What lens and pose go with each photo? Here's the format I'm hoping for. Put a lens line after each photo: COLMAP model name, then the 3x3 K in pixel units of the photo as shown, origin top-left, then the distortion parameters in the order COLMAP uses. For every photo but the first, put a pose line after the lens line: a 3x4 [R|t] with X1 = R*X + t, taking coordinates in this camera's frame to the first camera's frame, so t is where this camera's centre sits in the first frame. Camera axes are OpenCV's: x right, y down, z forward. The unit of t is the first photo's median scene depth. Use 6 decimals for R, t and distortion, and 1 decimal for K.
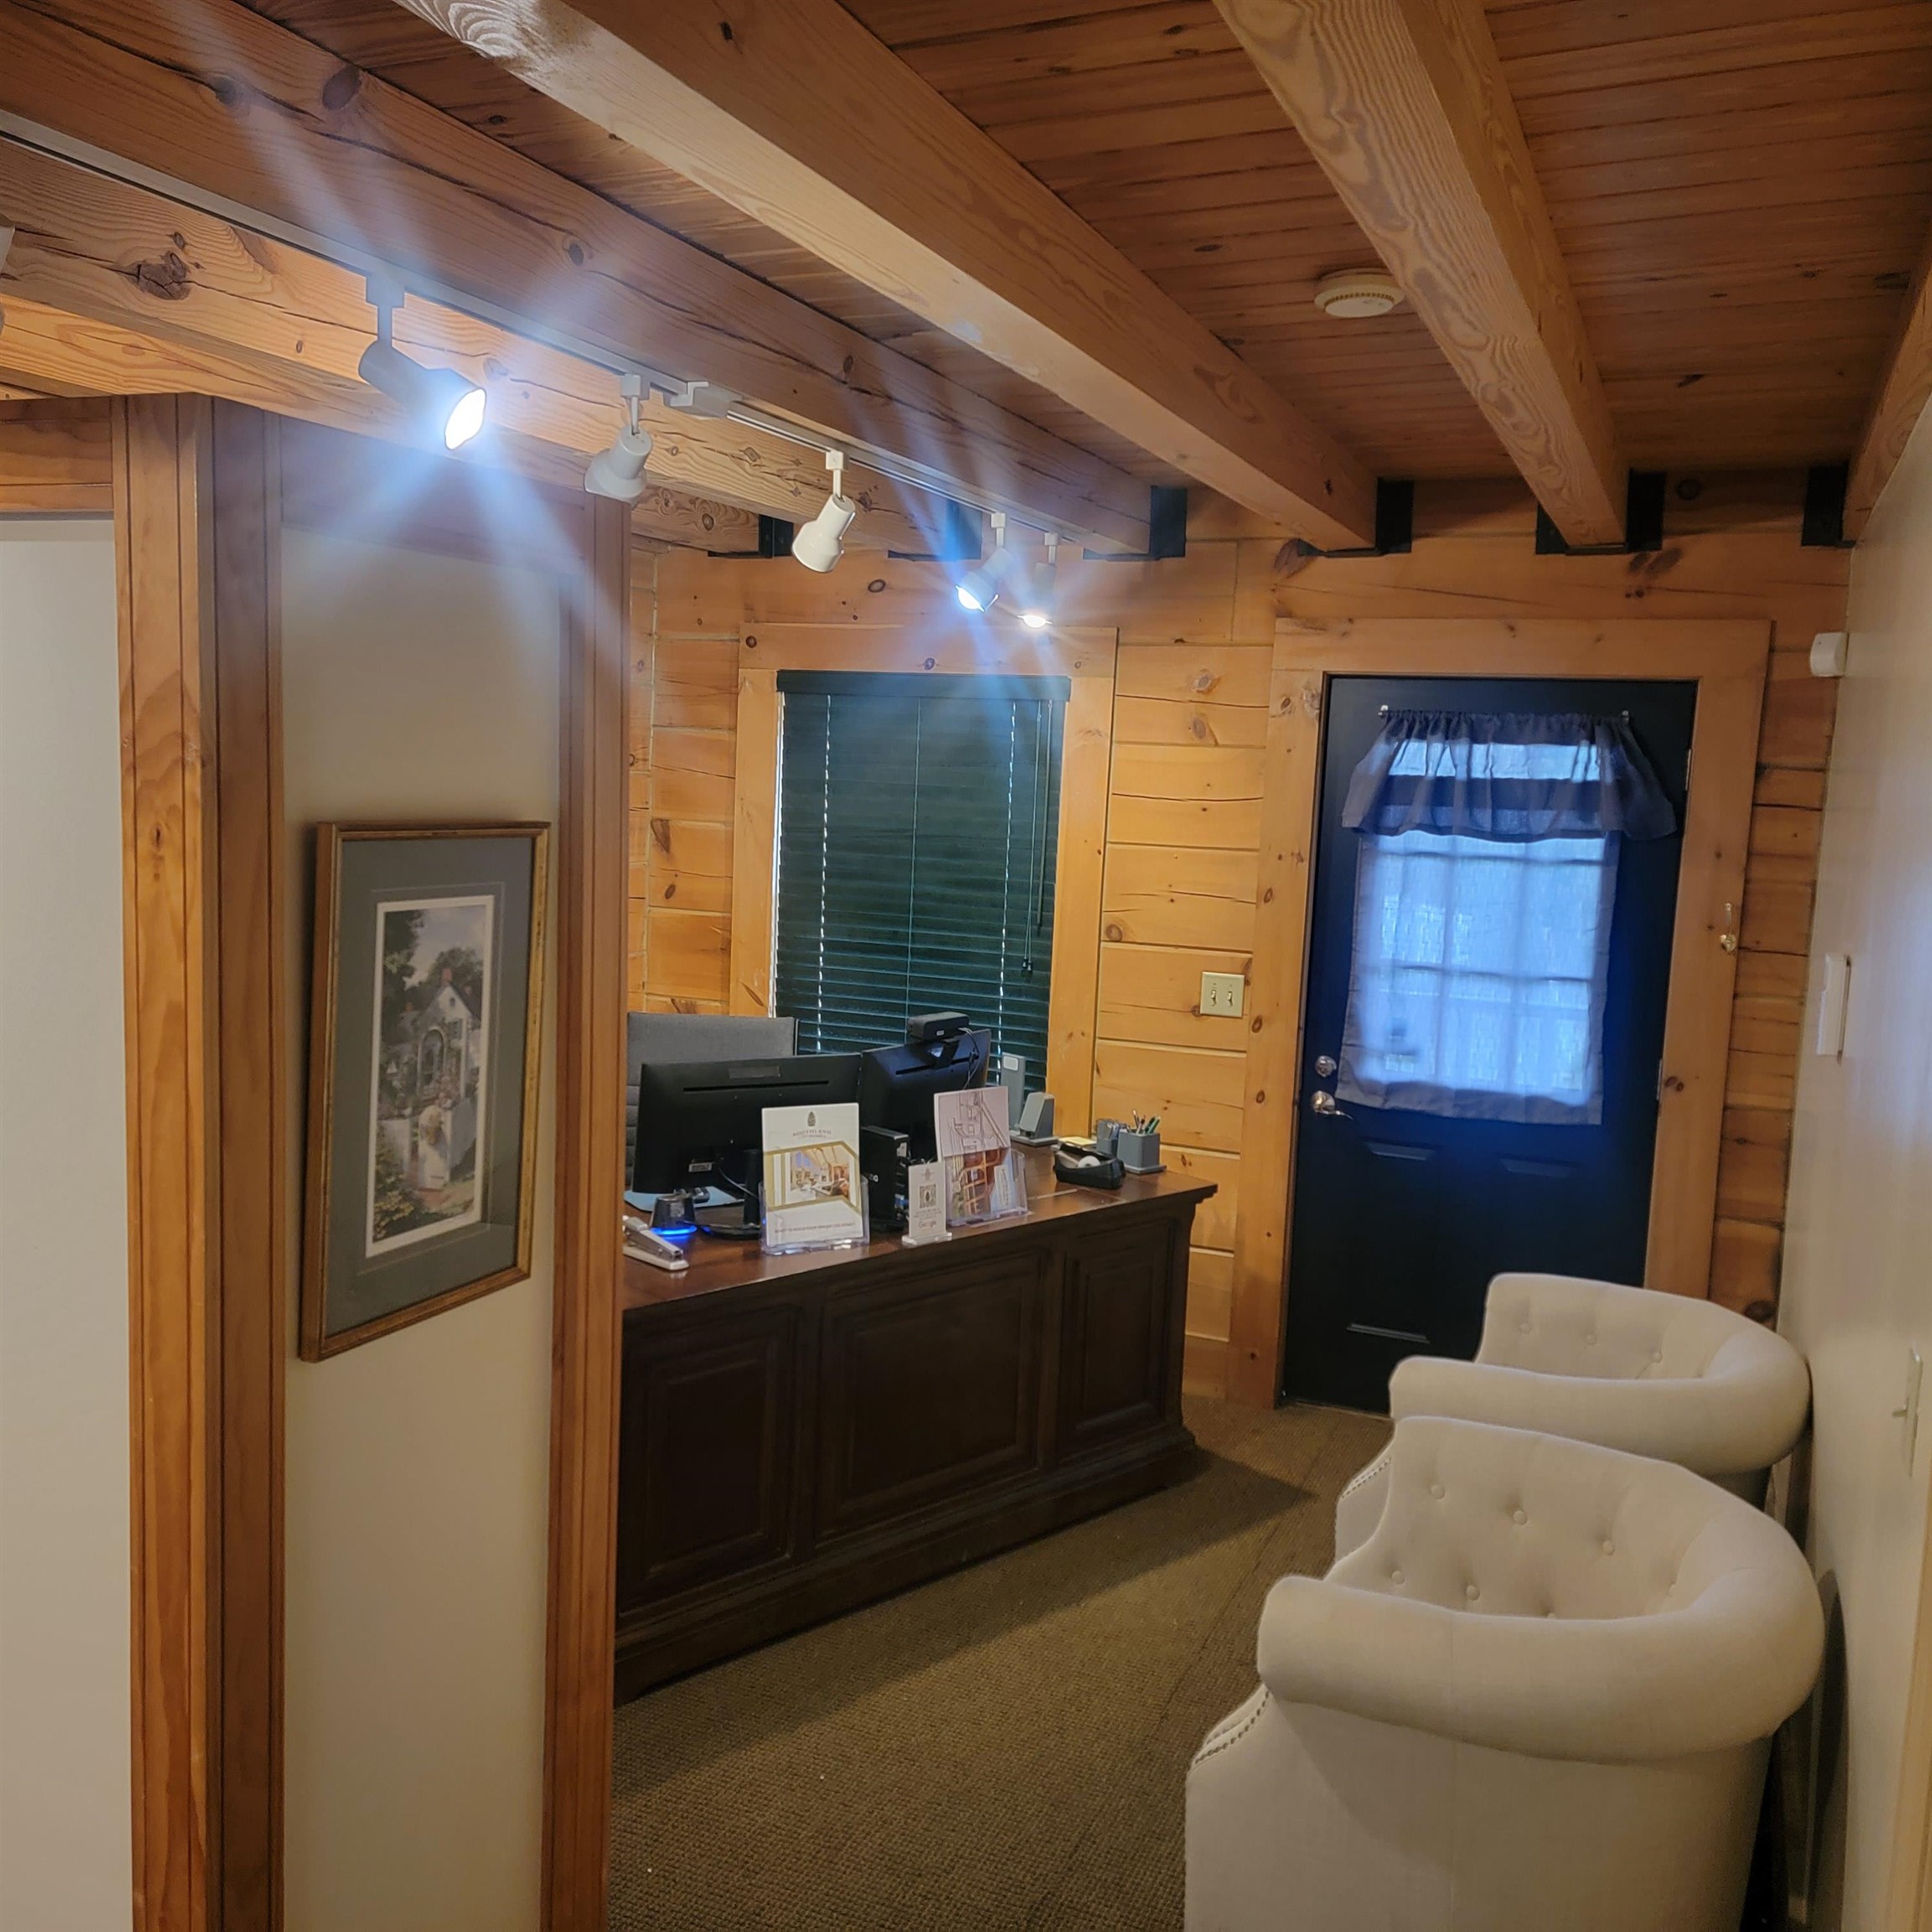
lens RADIAL K [[1763.0, 0, 967.3], [0, 1763.0, 960.8], [0, 0, 1]] dist [0.054583, 0.000000]
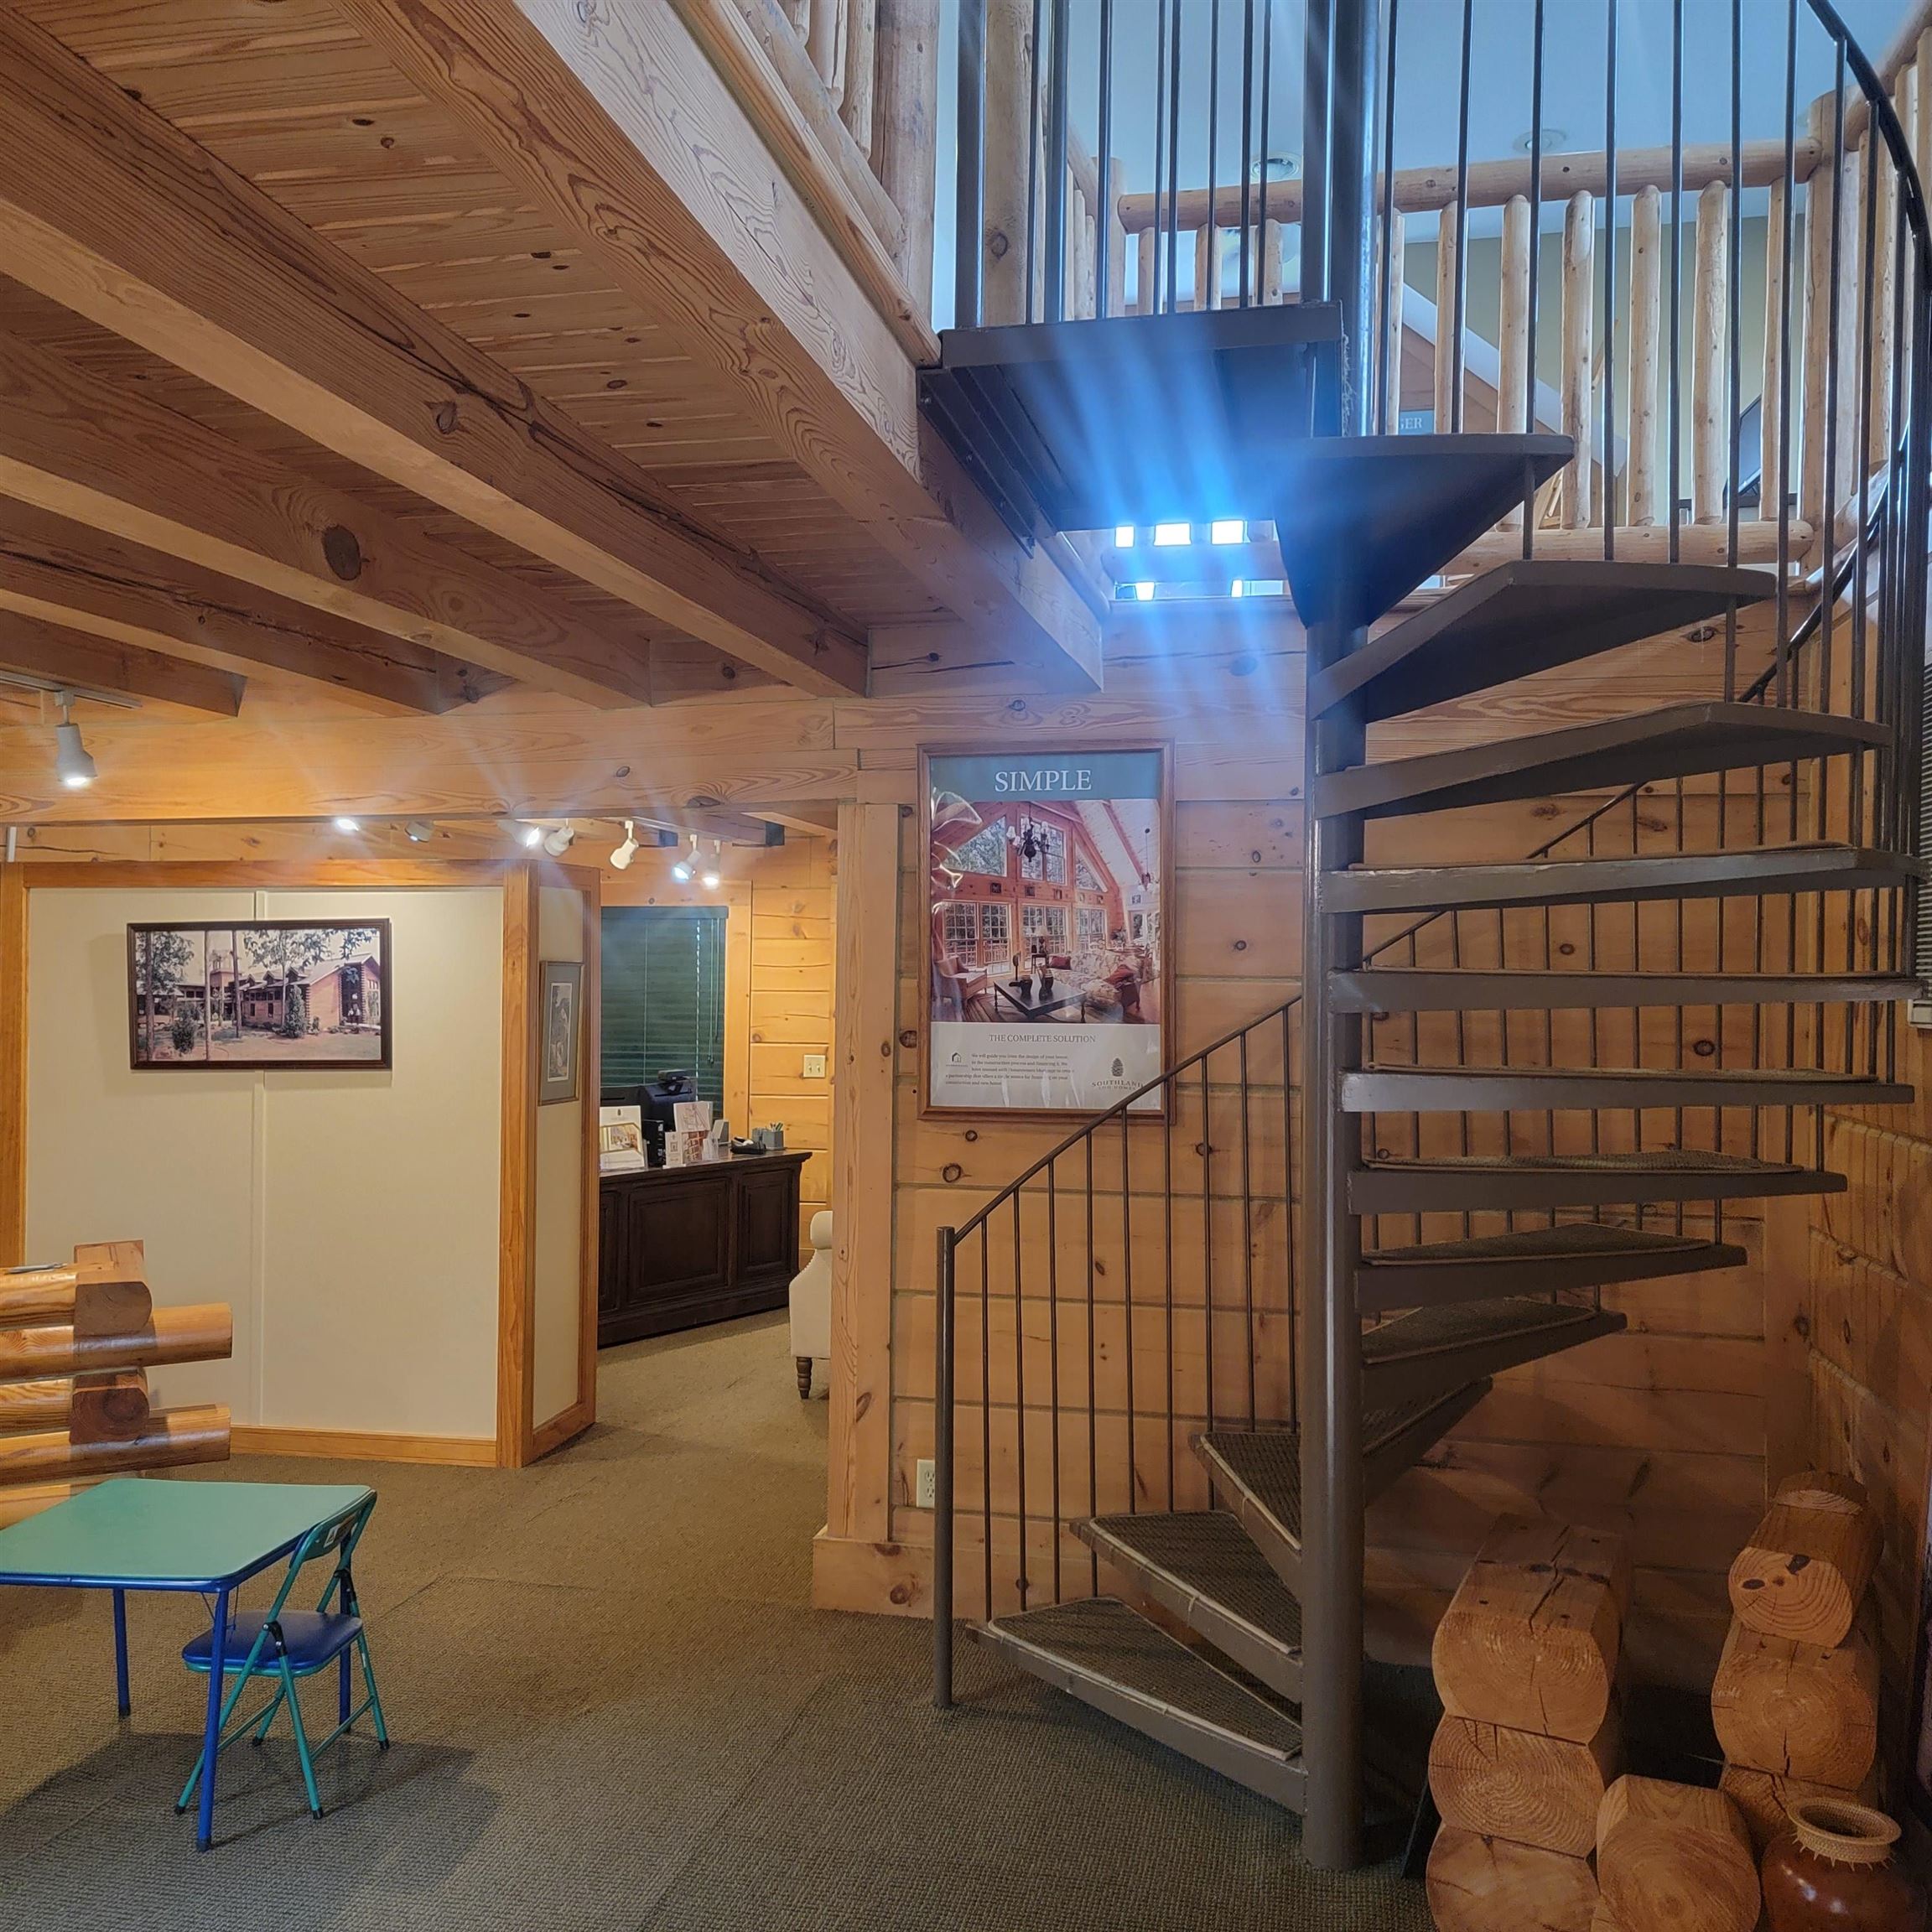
lens RADIAL K [[1763.0, 0, 969.1], [0, 1763.0, 964.8], [0, 0, 1]] dist [0.054583, 0.000000]
pose [[0.979335, -0.031329, 0.199802, -0.087182], [0.053560, 0.992832, -0.106847, 0.150618], [-0.195023, 0.115341, 0.973993, -1.126675]]
